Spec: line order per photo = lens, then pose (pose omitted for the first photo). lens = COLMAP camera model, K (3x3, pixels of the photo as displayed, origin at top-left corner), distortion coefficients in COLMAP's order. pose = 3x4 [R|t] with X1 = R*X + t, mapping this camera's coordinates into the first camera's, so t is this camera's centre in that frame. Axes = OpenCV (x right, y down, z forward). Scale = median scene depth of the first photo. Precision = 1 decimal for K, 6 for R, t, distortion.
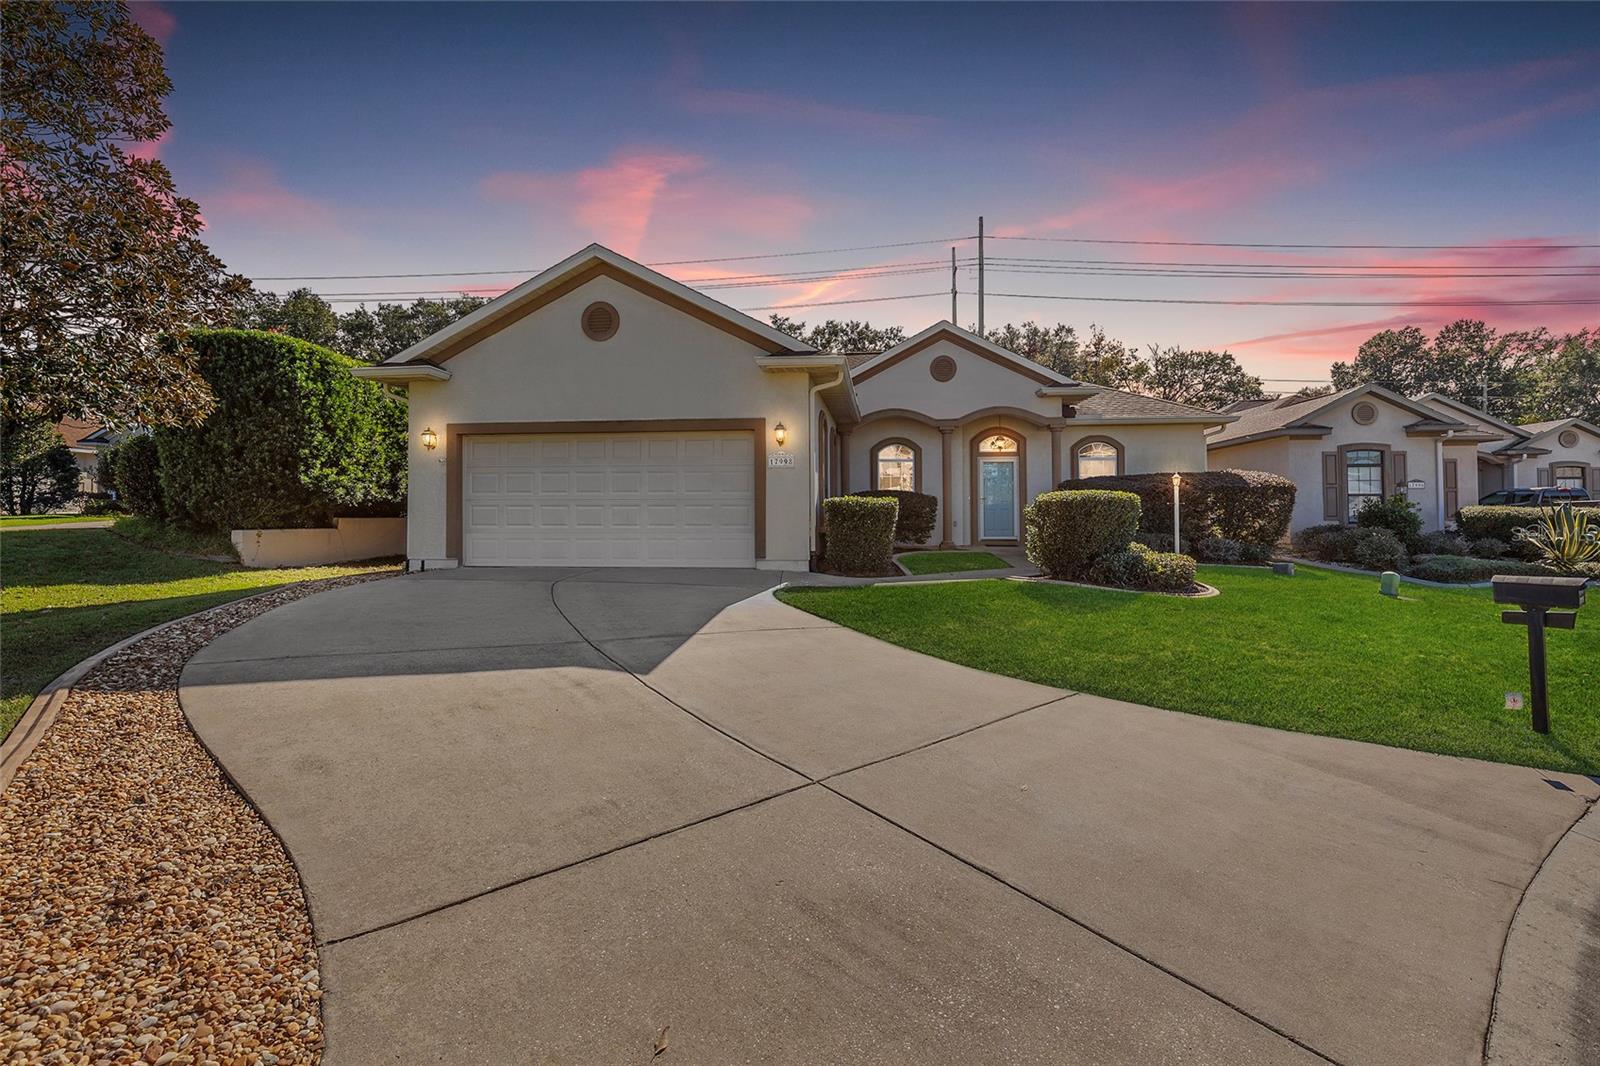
lens RADIAL K [[710.5, 0, 797.5], [0, 710.5, 537.0], [0, 0, 1]] dist [0.013243, 0.000439]
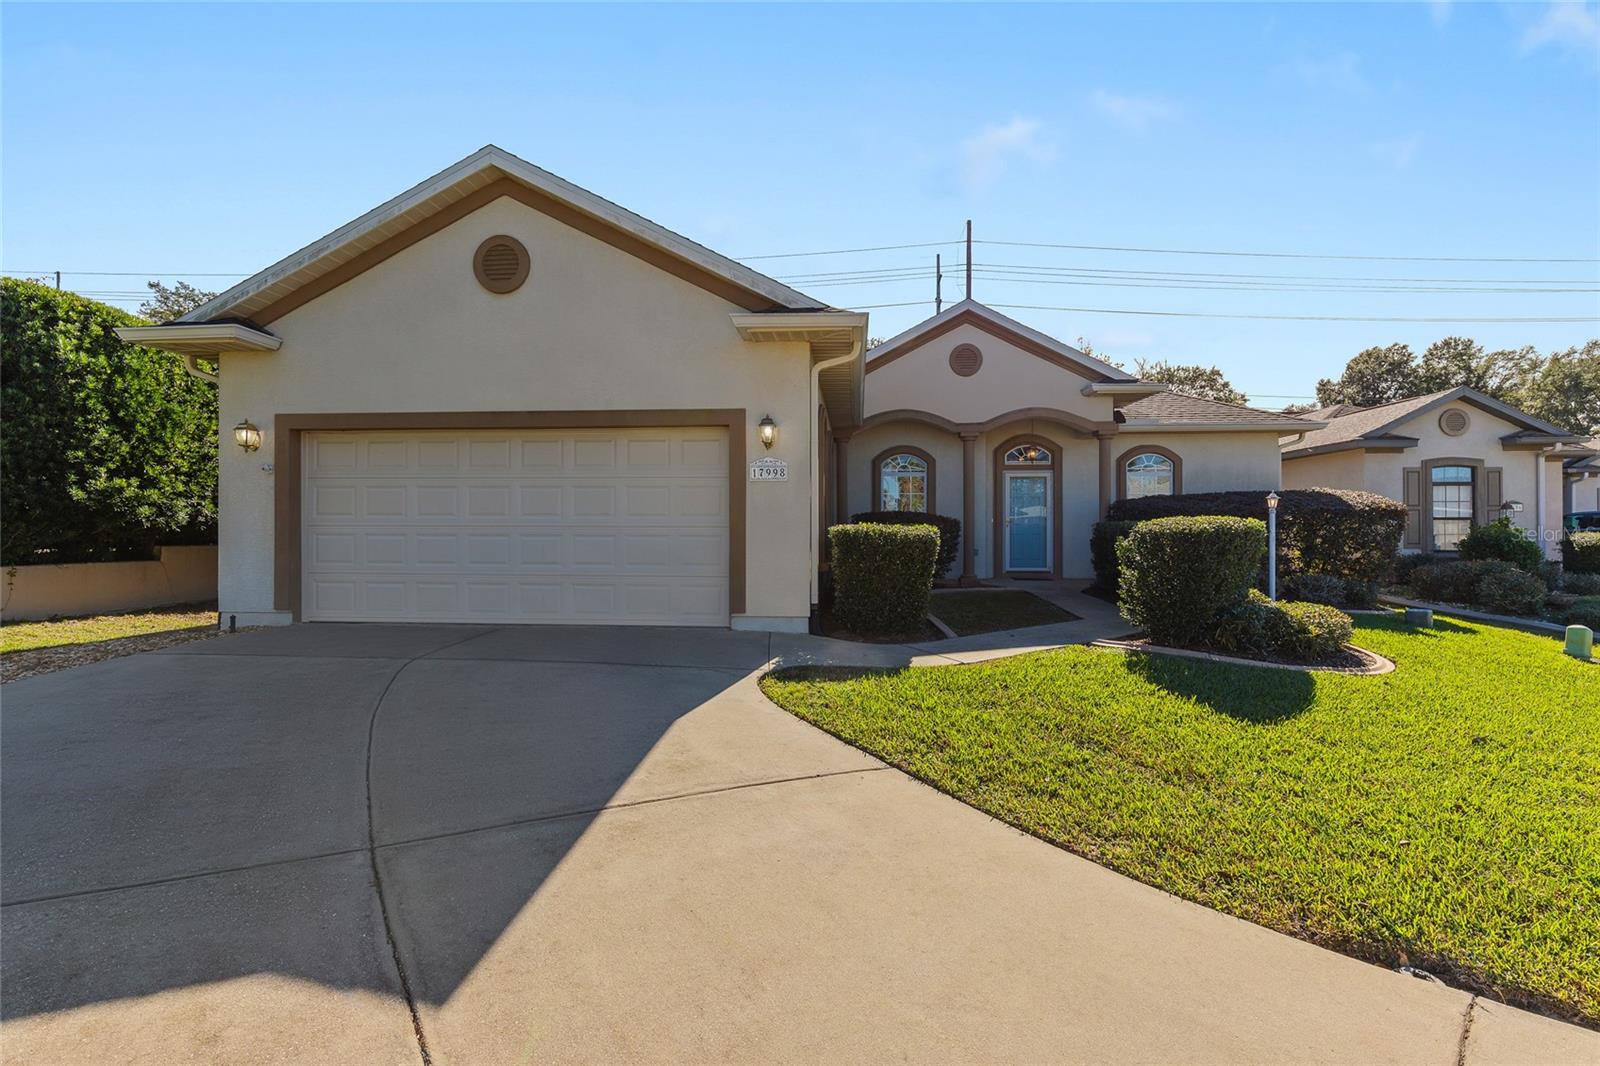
lens RADIAL K [[710.5, 0, 808.3], [0, 710.5, 538.0], [0, 0, 1]] dist [0.013243, 0.000439]
pose [[0.998679, 0.002189, 0.051329, -0.014154], [-0.001160, 0.999798, -0.020062, -0.021638], [-0.051362, 0.019976, 0.998480, 0.231245]]
